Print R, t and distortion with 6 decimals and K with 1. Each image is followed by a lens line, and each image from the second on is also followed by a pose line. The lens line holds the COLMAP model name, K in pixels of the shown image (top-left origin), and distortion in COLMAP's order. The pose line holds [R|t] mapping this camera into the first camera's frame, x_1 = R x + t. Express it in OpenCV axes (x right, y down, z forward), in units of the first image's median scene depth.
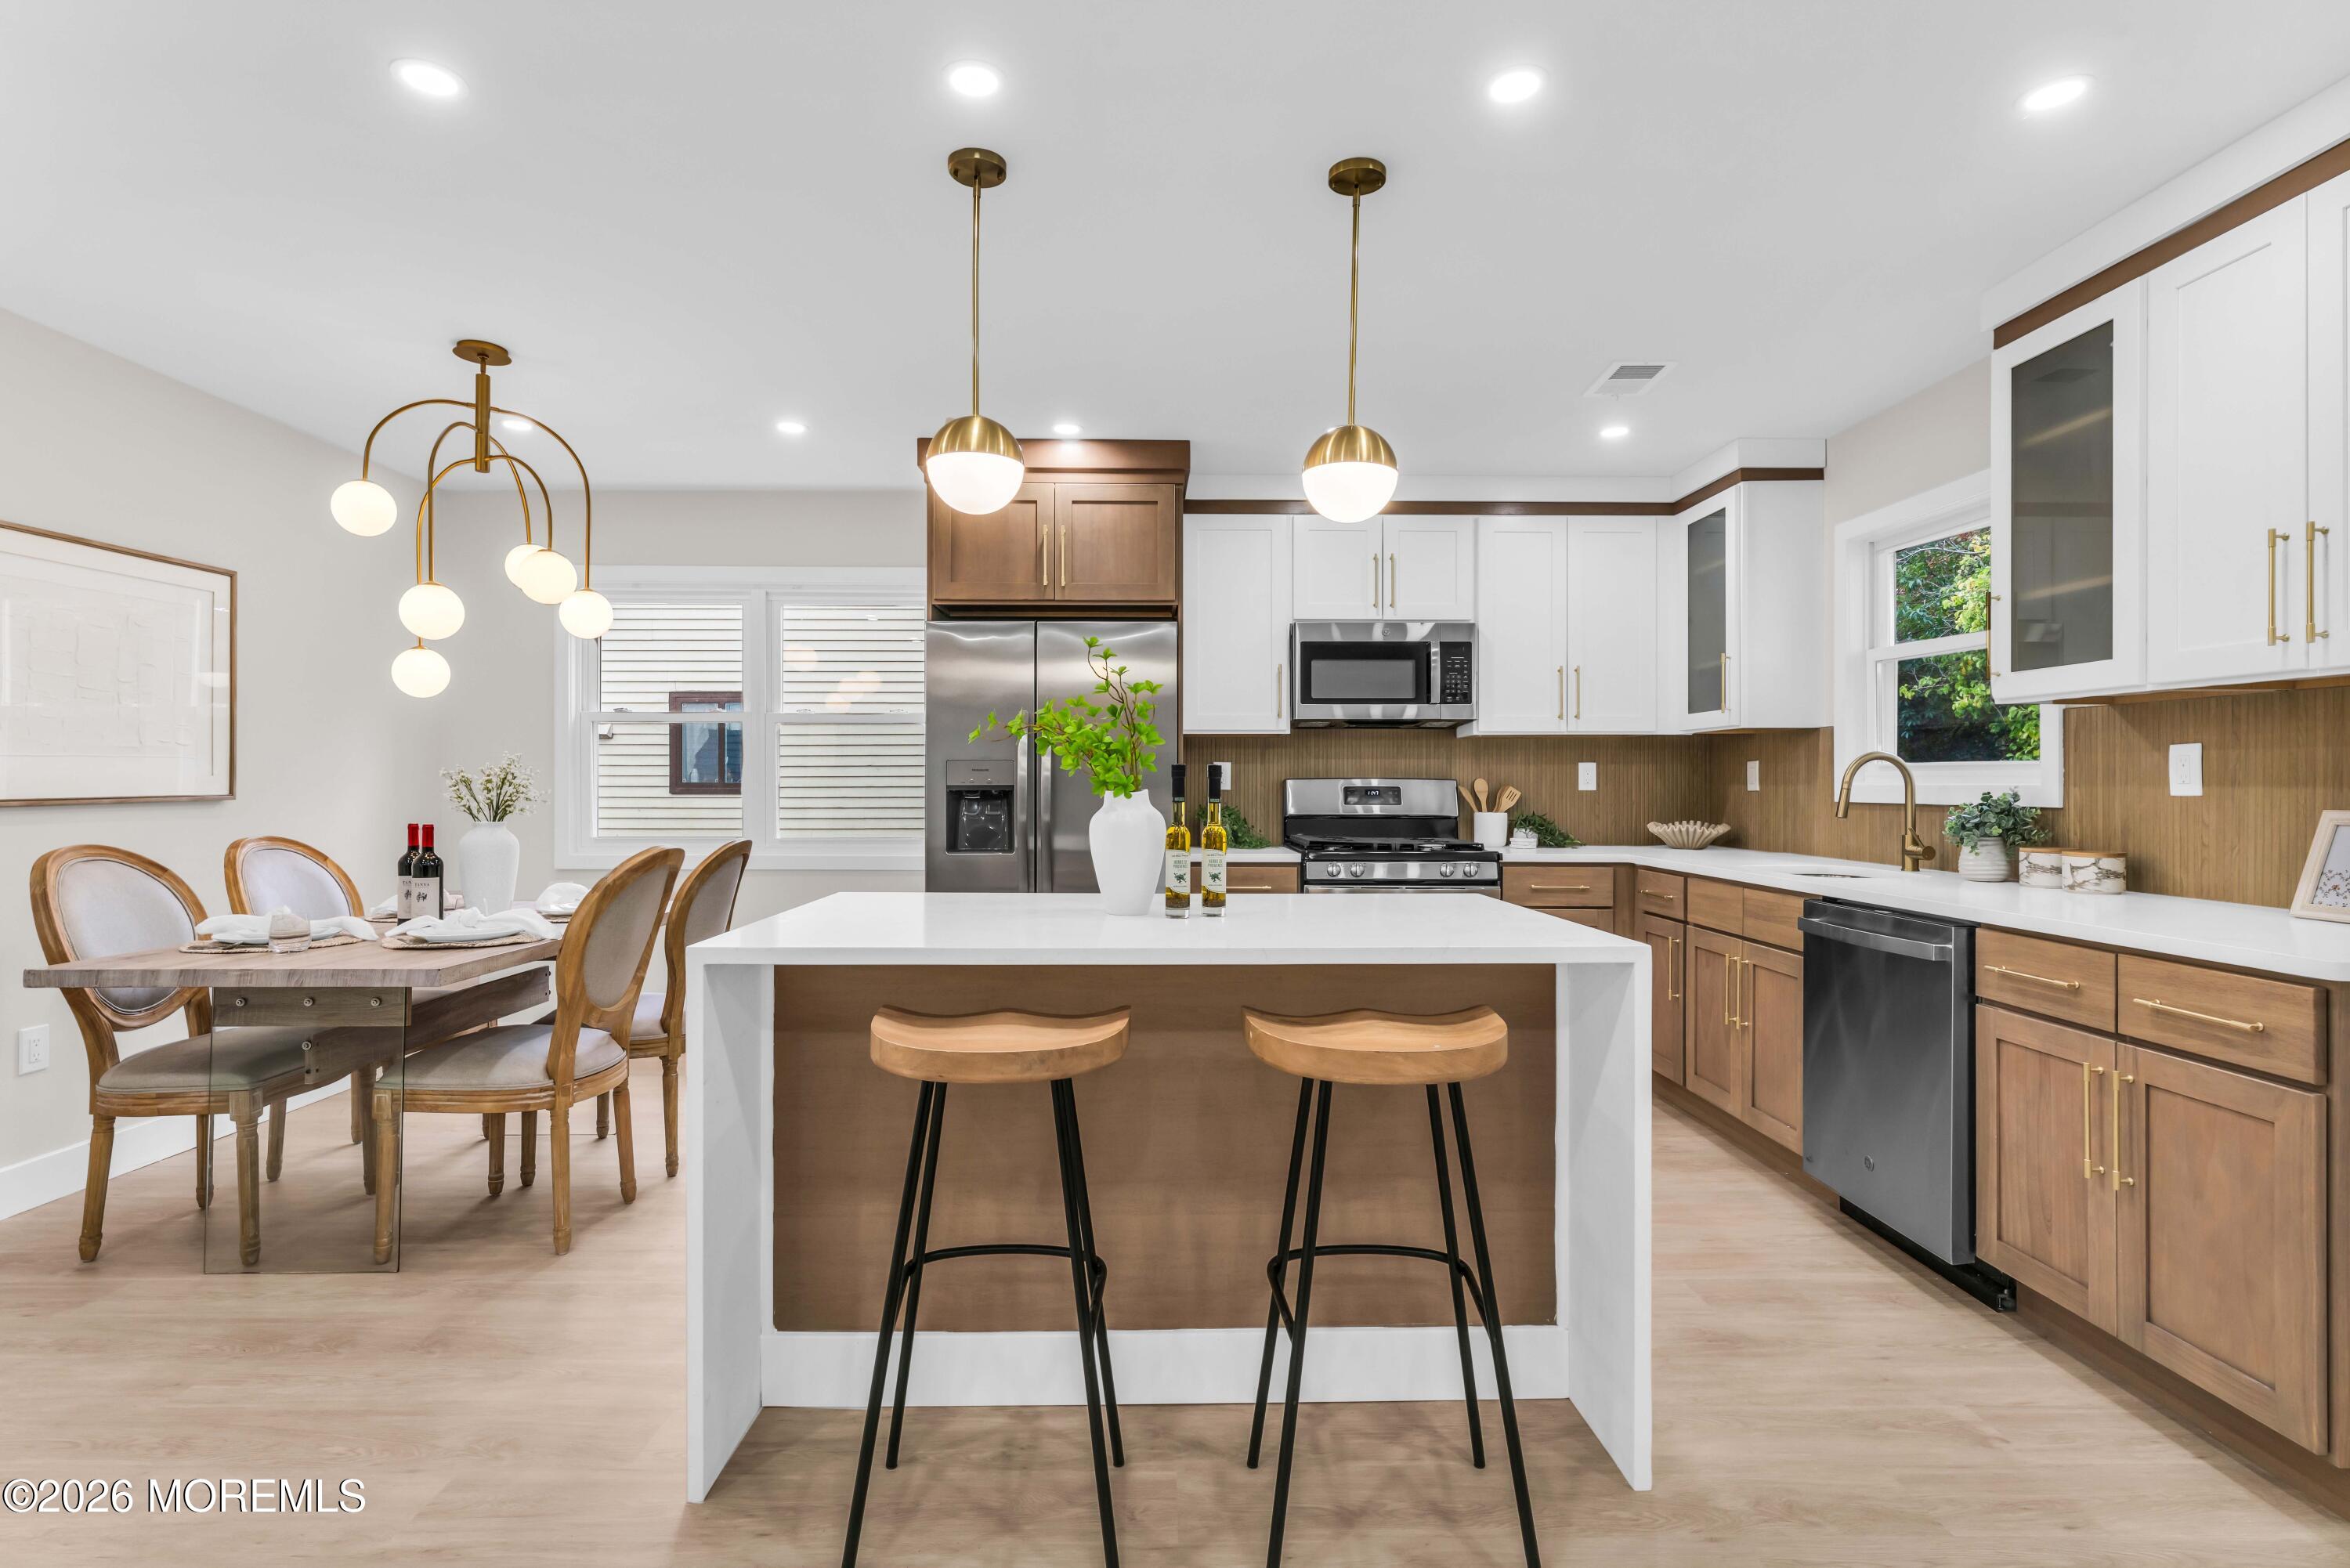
lens RADIAL K [[1119.0, 0, 1170.1], [0, 1119.0, 784.3], [0, 0, 1]] dist [-0.001346, -0.000331]
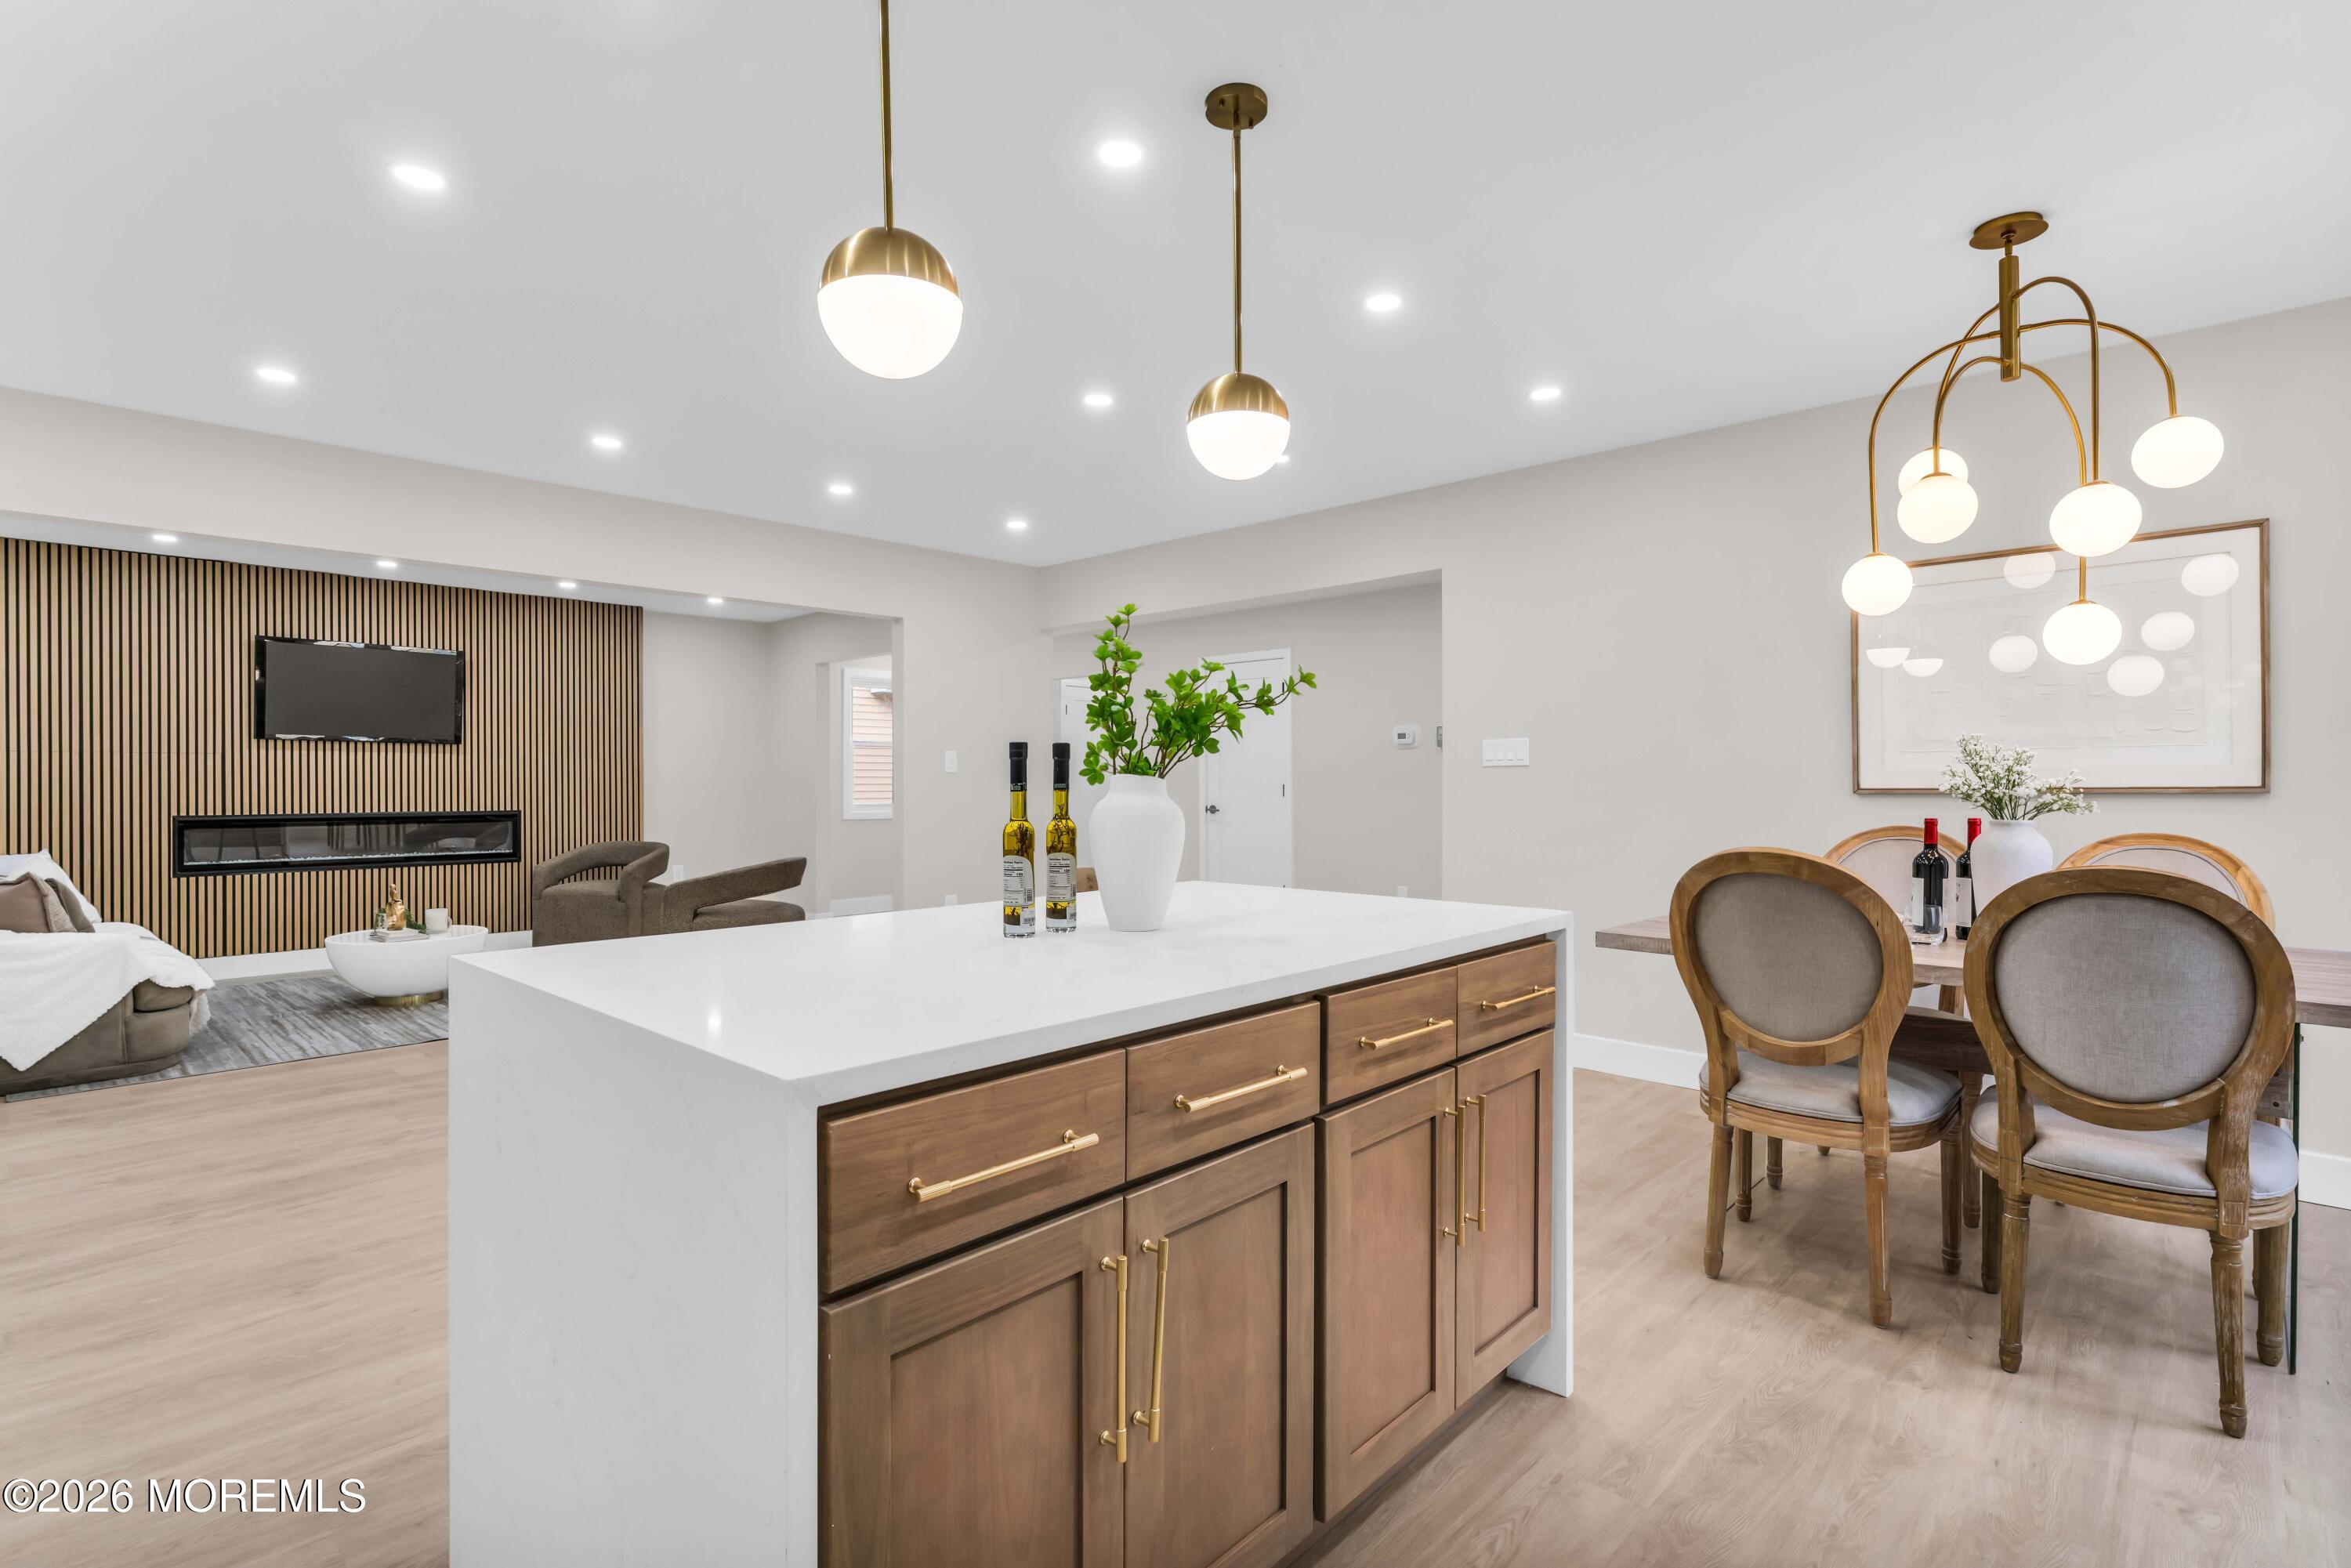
lens RADIAL K [[1119.5, 0, 1170.6], [0, 1119.5, 784.3], [0, 0, 1]] dist [-0.001346, -0.000331]
pose [[-0.698919, 0.001312, -0.715200, 0.384732], [0.000124, 0.999999, 0.001713, 0.006812], [0.715201, 0.001109, -0.698918, 1.165321]]
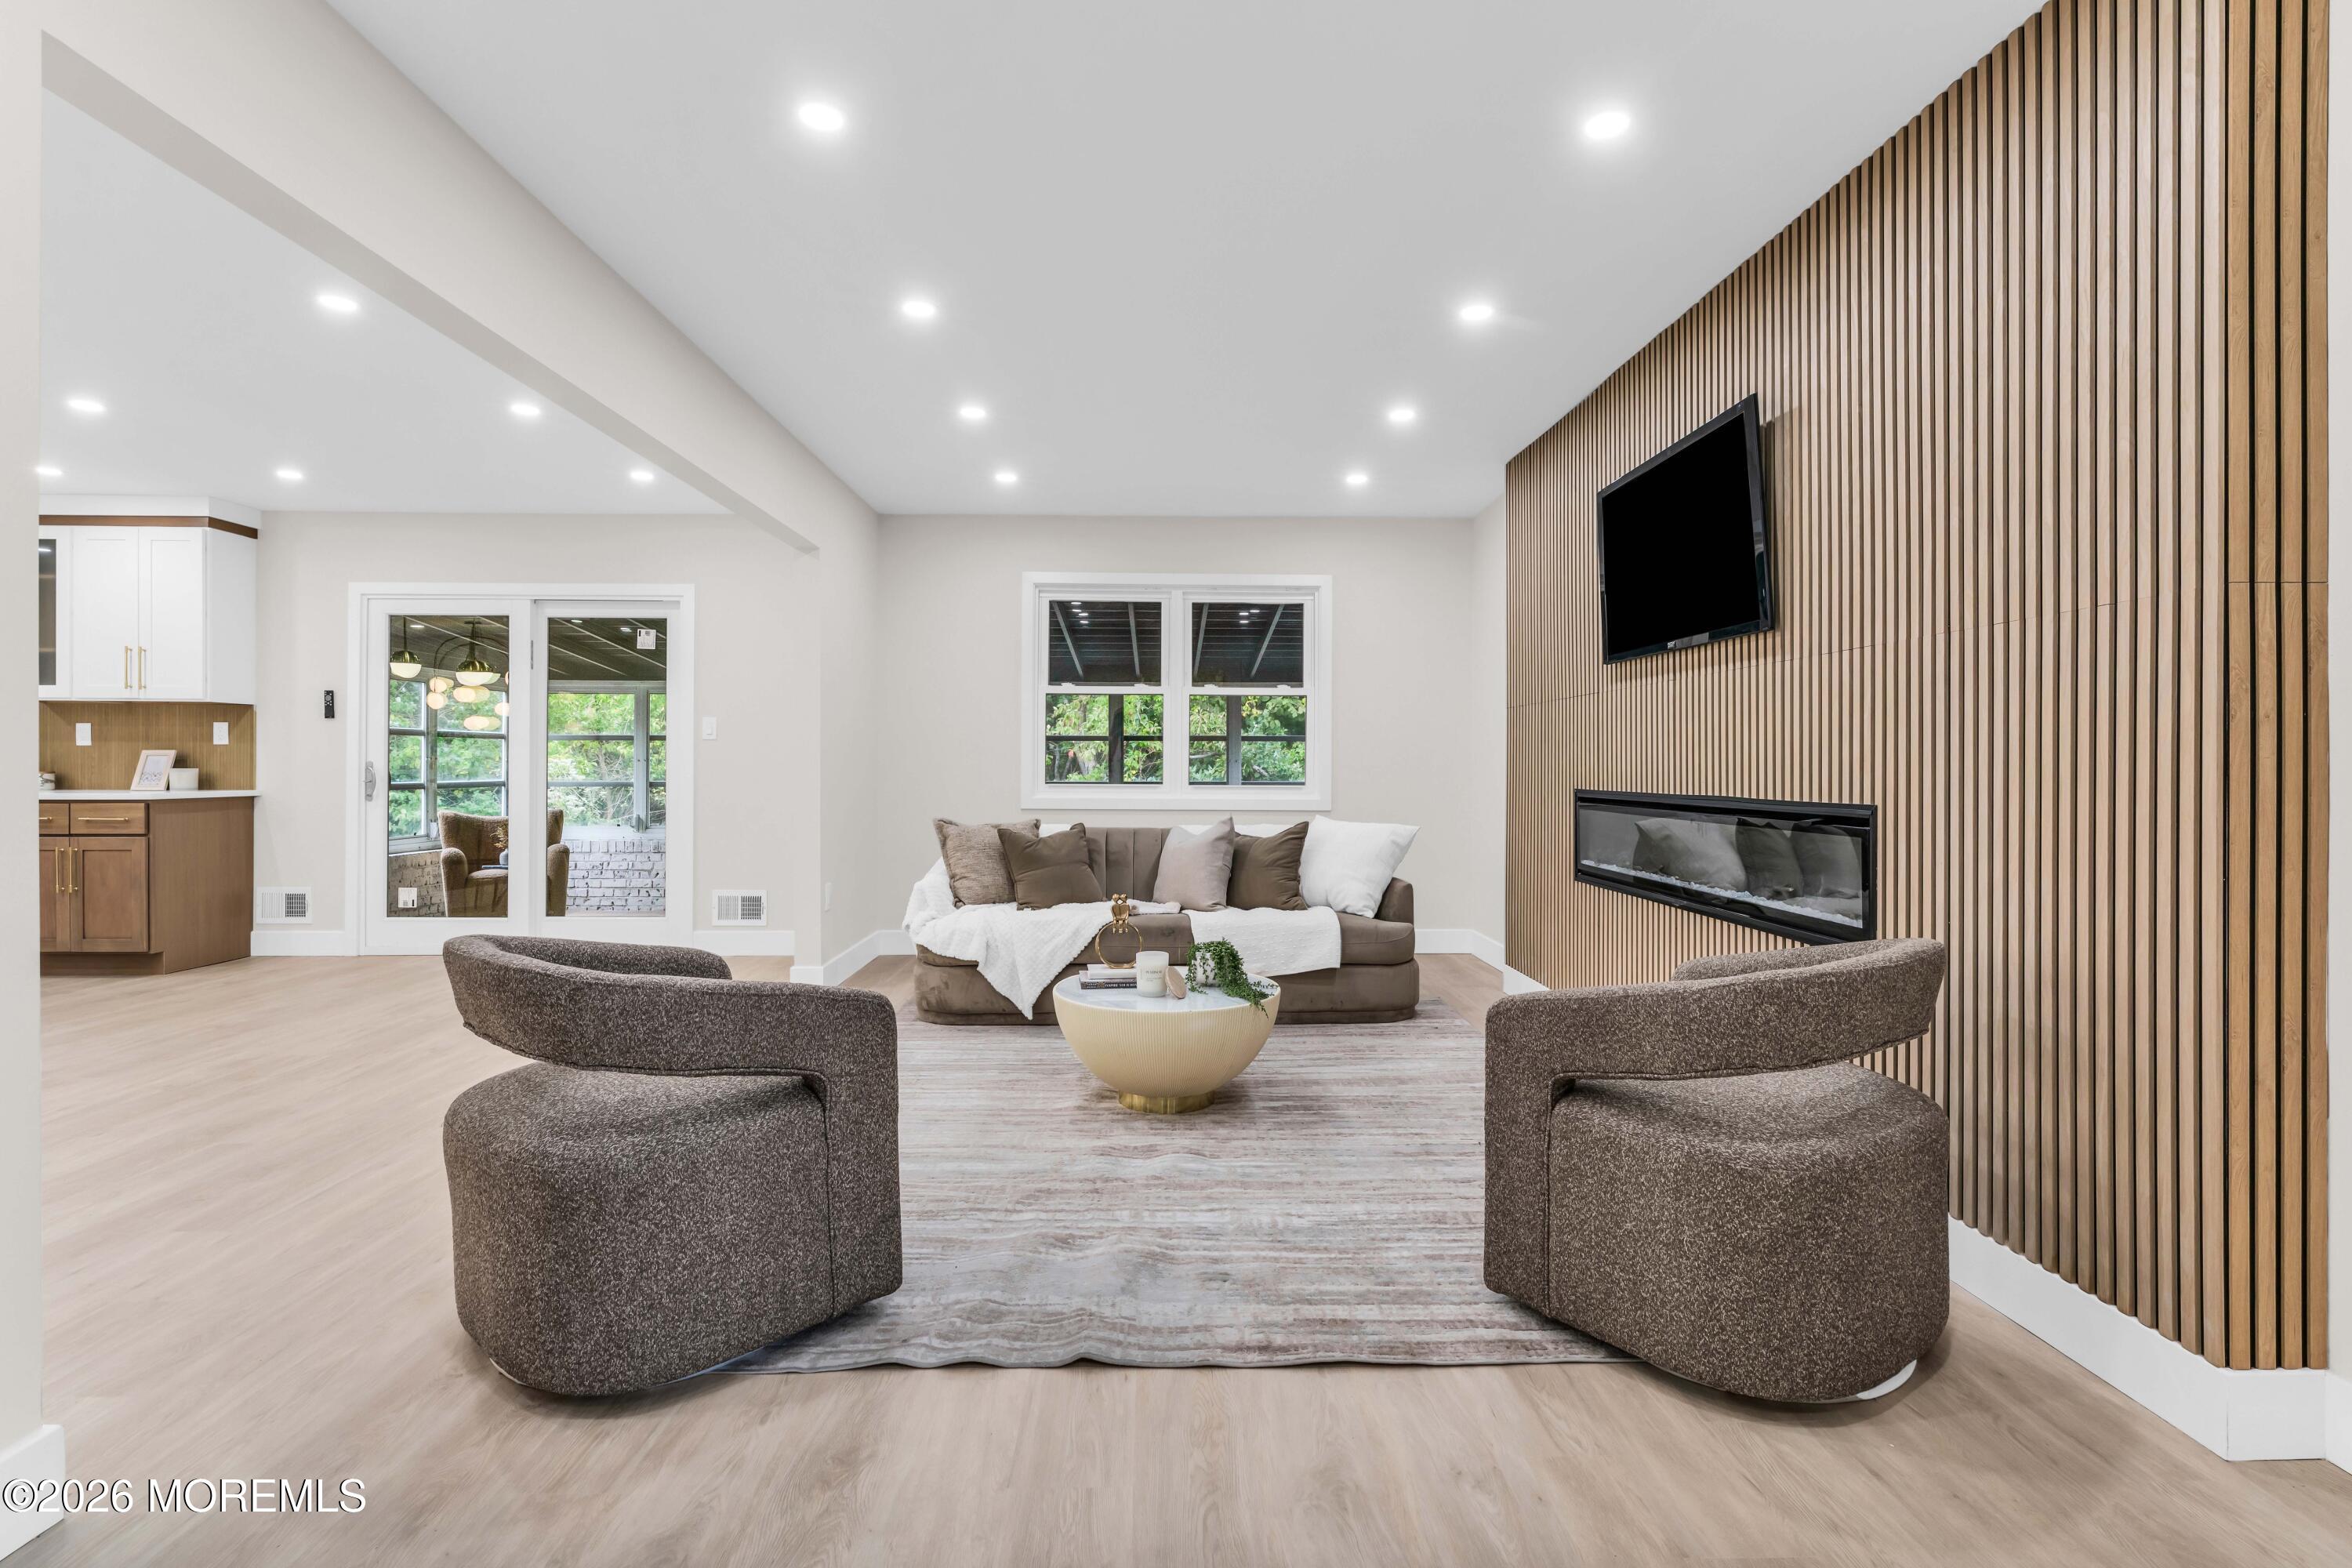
lens RADIAL K [[1100.4, 0, 1173.1], [0, 1100.4, 768.3], [0, 0, 1]] dist [-0.002784, -0.000178]
pose [[-0.007420, -0.002818, 0.999968, -1.143540], [-0.001726, 0.999995, 0.002805, 0.039193], [-0.999971, -0.001705, -0.007425, -1.026265]]
